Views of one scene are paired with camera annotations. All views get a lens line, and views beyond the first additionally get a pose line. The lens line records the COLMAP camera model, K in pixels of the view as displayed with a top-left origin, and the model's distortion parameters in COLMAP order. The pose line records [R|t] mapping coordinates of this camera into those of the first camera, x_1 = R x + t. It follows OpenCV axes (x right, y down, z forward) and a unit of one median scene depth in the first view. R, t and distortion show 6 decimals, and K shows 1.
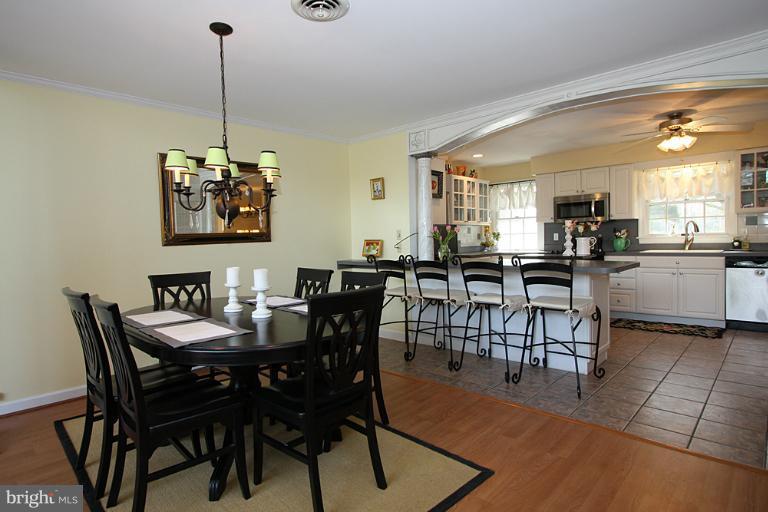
lens RADIAL K [[427.2, 0, 369.7], [0, 427.2, 254.4], [0, 0, 1]] dist [-0.001876, -0.000416]
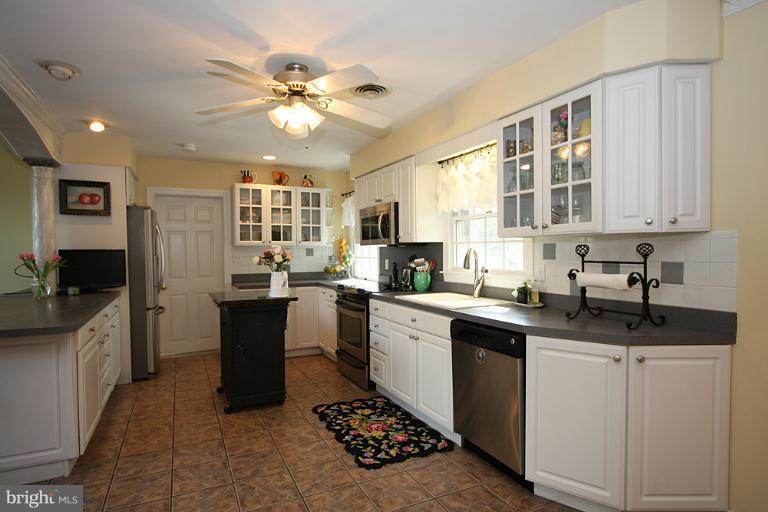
lens RADIAL K [[425.6, 0, 384.0], [0, 425.6, 256.0], [0, 0, 1]] dist [-0.000835, -0.000146]
pose [[0.939665, 0.021924, -0.341391, 0.932061], [-0.027706, 0.999543, -0.012068, -0.064203], [0.340971, 0.020799, 0.939844, 0.460663]]
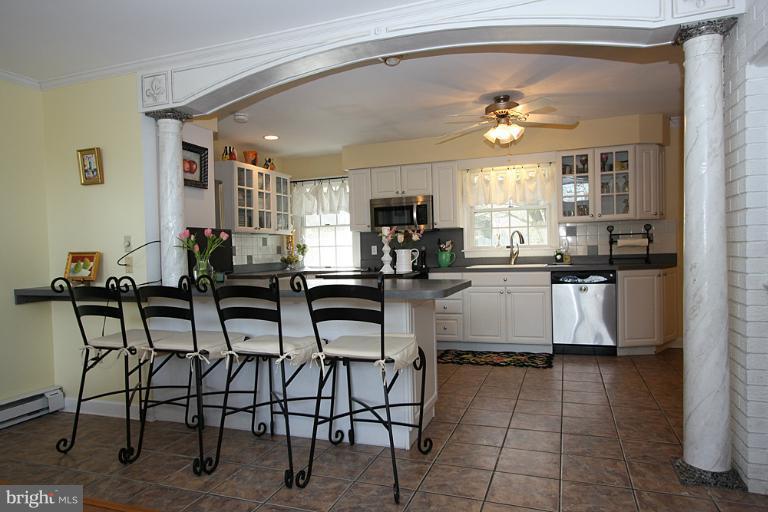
lens RADIAL K [[493.7, 0, 385.2], [0, 493.7, 265.6], [0, 0, 1]] dist [-0.003135, -0.001492]
pose [[0.915247, -0.010731, 0.402751, 0.119240], [0.018616, 0.999704, -0.015669, 0.002898], [-0.402464, 0.021839, 0.915175, 0.215165]]
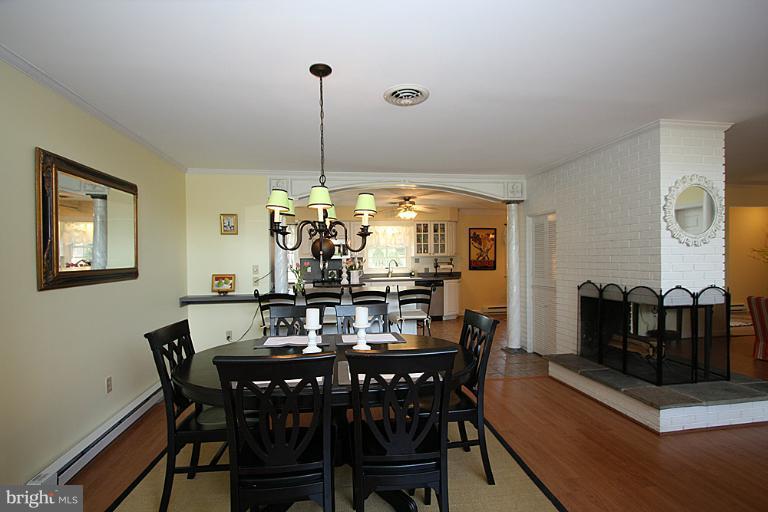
lens RADIAL K [[378.2, 0, 384.0], [0, 378.2, 256.0], [0, 0, 1]] dist [-0.049046, 0.000088]
pose [[0.587409, 0.023597, 0.808946, -0.499924], [0.029581, 0.998281, -0.050601, -0.022872], [-0.808750, 0.053653, 0.585701, 0.190002]]
